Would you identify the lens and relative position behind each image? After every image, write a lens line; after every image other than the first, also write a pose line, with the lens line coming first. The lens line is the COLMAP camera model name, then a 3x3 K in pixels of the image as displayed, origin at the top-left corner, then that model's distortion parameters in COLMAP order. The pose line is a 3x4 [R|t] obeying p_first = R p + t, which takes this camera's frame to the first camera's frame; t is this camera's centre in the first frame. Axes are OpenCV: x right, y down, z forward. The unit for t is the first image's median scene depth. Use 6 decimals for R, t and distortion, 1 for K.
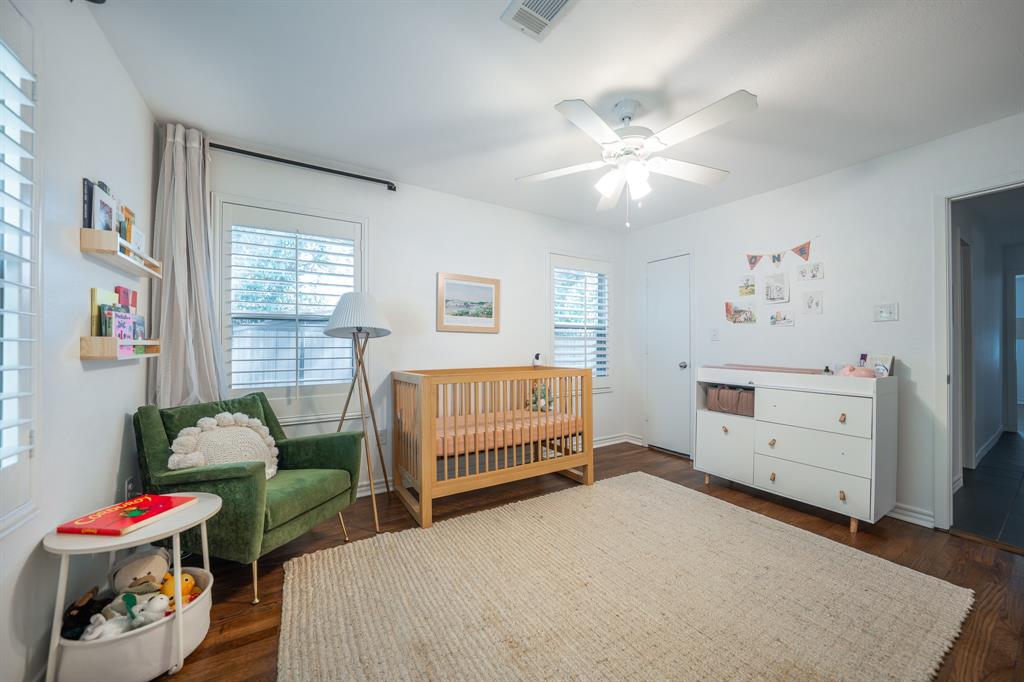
lens RADIAL K [[370.1, 0, 512.0], [0, 370.1, 341.0], [0, 0, 1]] dist [-0.000253, -0.000014]
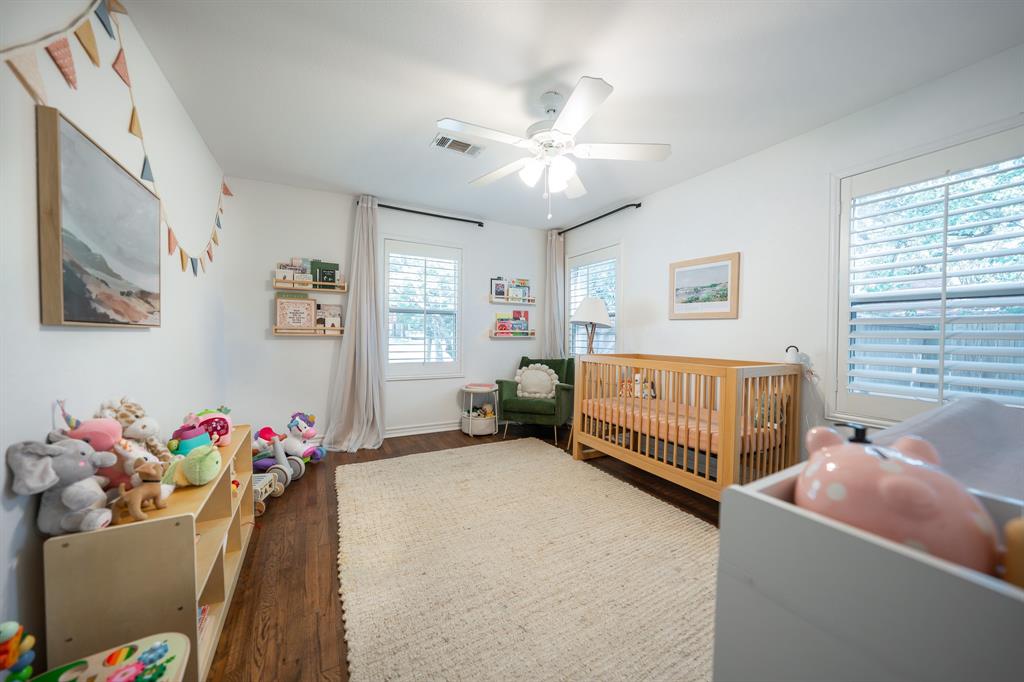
lens RADIAL K [[354.9, 0, 512.0], [0, 354.9, 341.0], [0, 0, 1]] dist [0.000141, 0.000022]
pose [[-0.043917, 0.026056, -0.998695, 0.827087], [0.008341, 0.999635, 0.025714, 0.004000], [0.999000, -0.007201, -0.044118, 0.589251]]
